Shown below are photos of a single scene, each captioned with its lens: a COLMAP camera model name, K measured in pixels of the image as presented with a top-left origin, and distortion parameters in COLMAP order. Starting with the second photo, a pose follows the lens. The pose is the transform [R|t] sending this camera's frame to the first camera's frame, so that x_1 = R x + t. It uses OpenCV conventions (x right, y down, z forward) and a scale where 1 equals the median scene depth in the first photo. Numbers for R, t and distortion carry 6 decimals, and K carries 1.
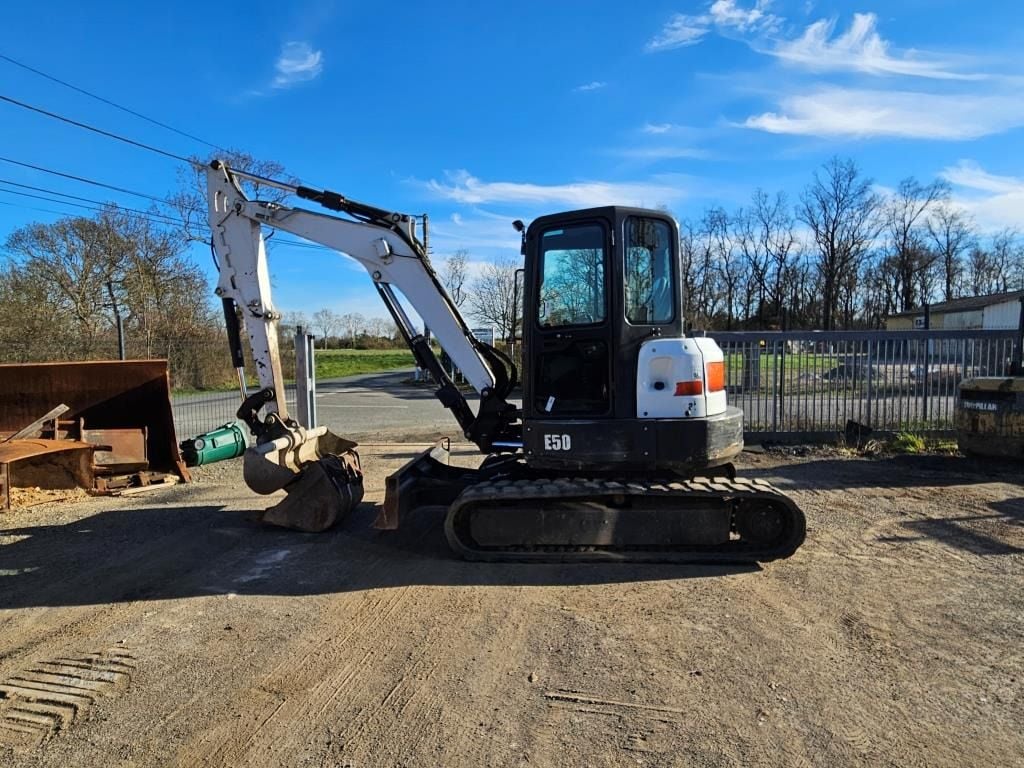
lens RADIAL K [[593.8, 0, 512.0], [0, 593.8, 385.6], [0, 0, 1]] dist [0.004481, -0.003859]
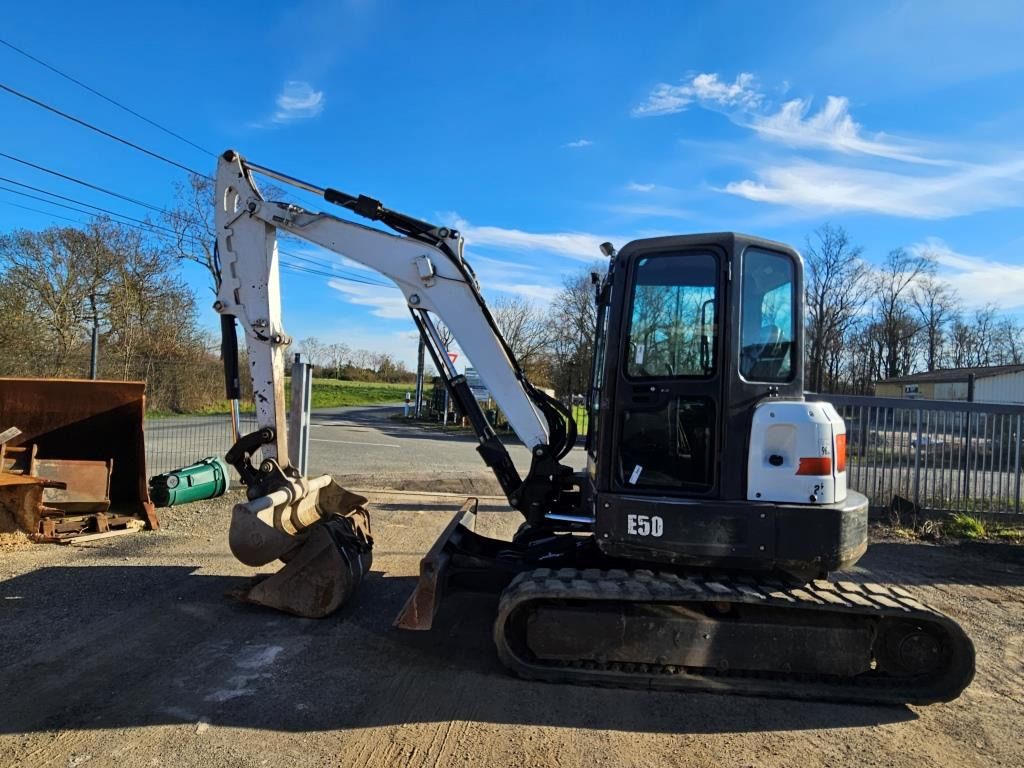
lens RADIAL K [[593.8, 0, 511.7], [0, 593.8, 384.0], [0, 0, 1]] dist [0.004481, -0.003859]
pose [[0.997524, 0.064909, 0.027078, -0.107355], [-0.062808, 0.995403, -0.072300, -0.017657], [-0.031646, 0.070420, 0.997015, 0.181658]]
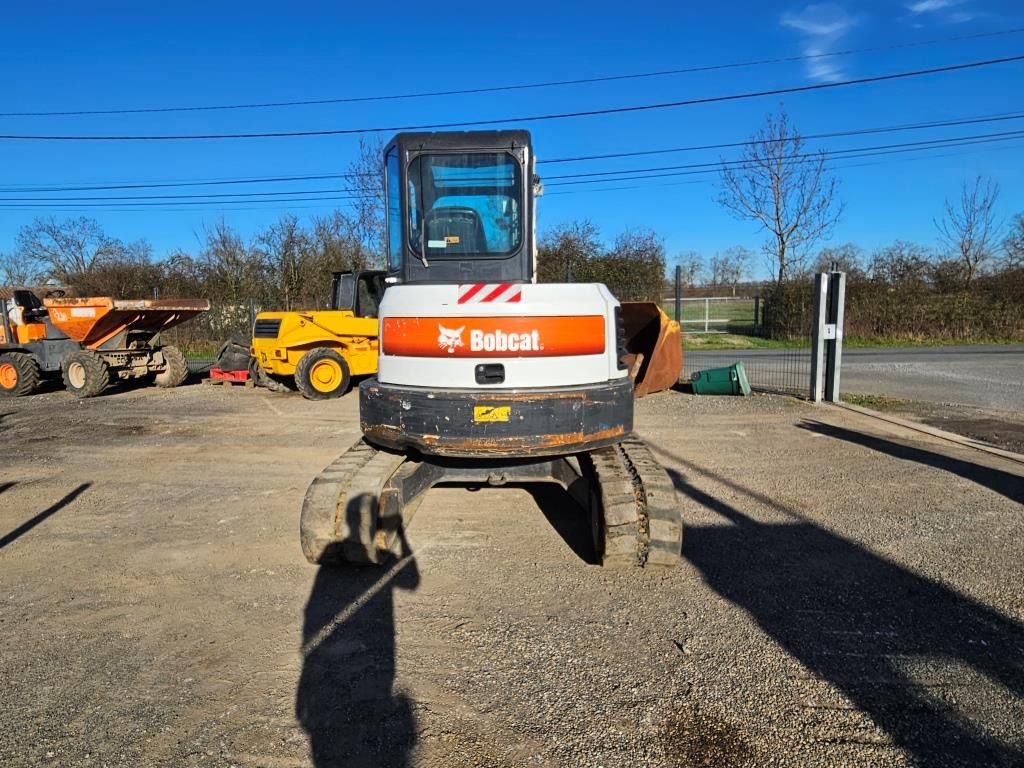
lens RADIAL K [[593.8, 0, 512.5], [0, 593.8, 382.1], [0, 0, 1]] dist [0.004481, -0.003859]
pose [[0.045558, 0.146744, -0.988125, 0.954051], [-0.045196, 0.988442, 0.144708, -0.063446], [0.997939, 0.038066, 0.051664, 0.946977]]
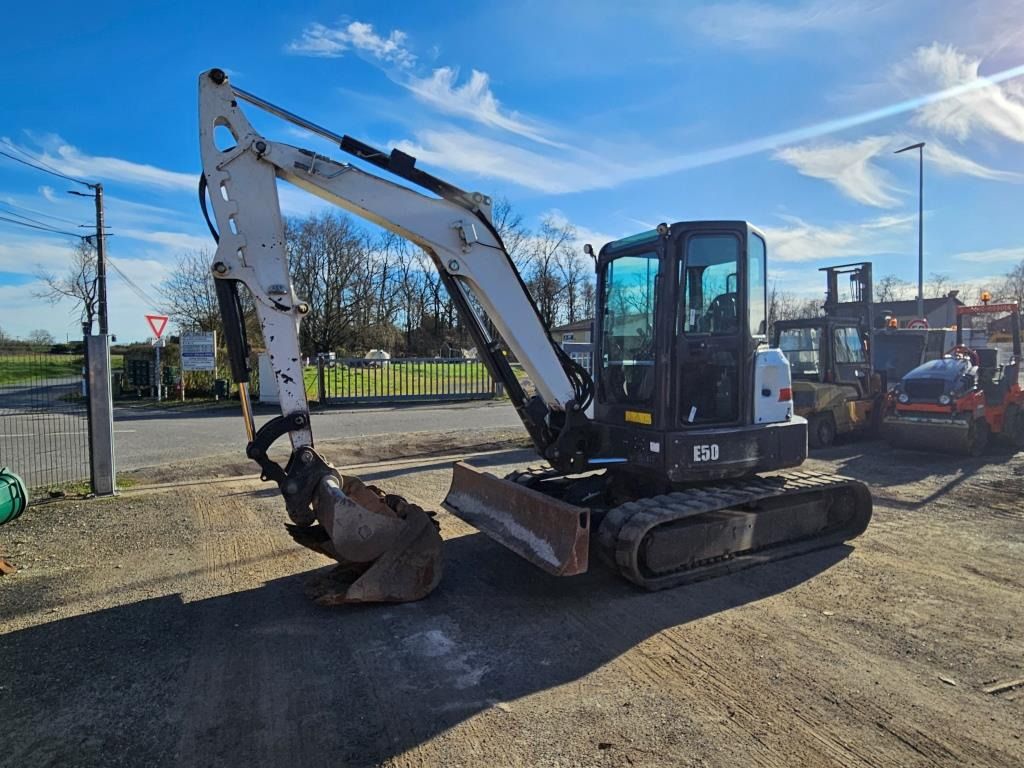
lens RADIAL K [[593.8, 0, 514.4], [0, 593.8, 386.0], [0, 0, 1]] dist [0.004481, -0.003859]
pose [[0.842697, -0.019862, 0.538022, -0.593855], [0.027949, 0.999586, -0.006874, -0.014503], [-0.537663, 0.020830, 0.842903, 0.279120]]
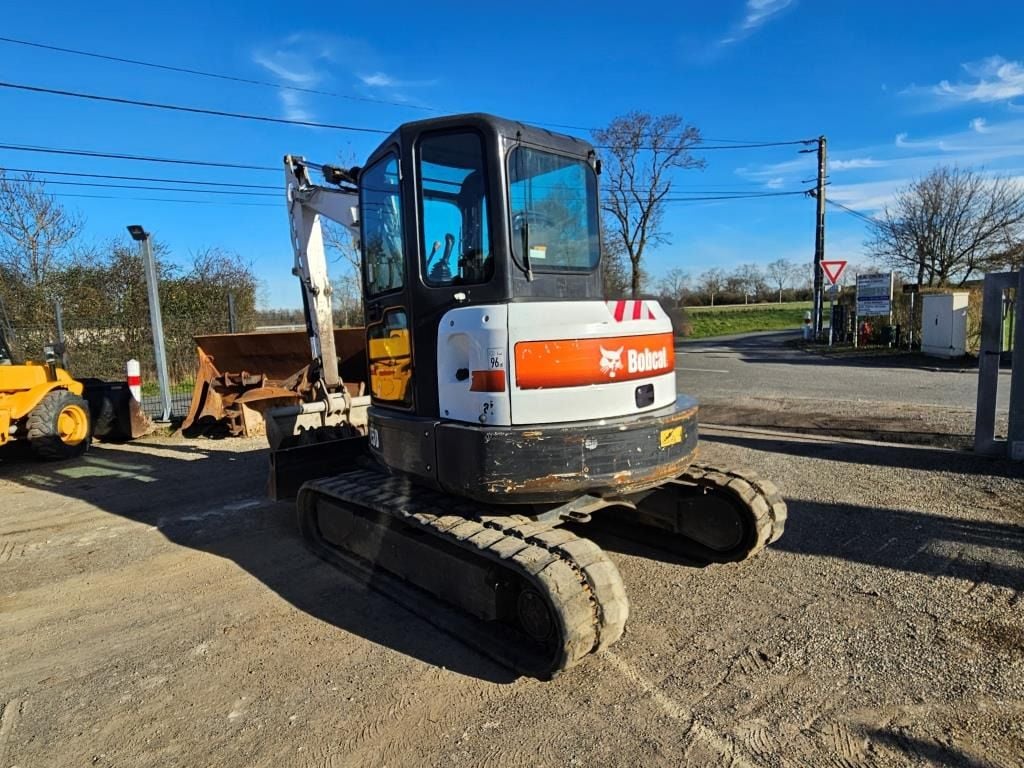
lens RADIAL K [[593.8, 0, 502.7], [0, 593.8, 389.2], [0, 0, 1]] dist [0.004481, -0.003859]
pose [[0.731431, 0.066933, -0.678622, 0.627036], [-0.011291, 0.996224, 0.086089, -0.035809], [0.681822, -0.055306, 0.729425, 0.434384]]
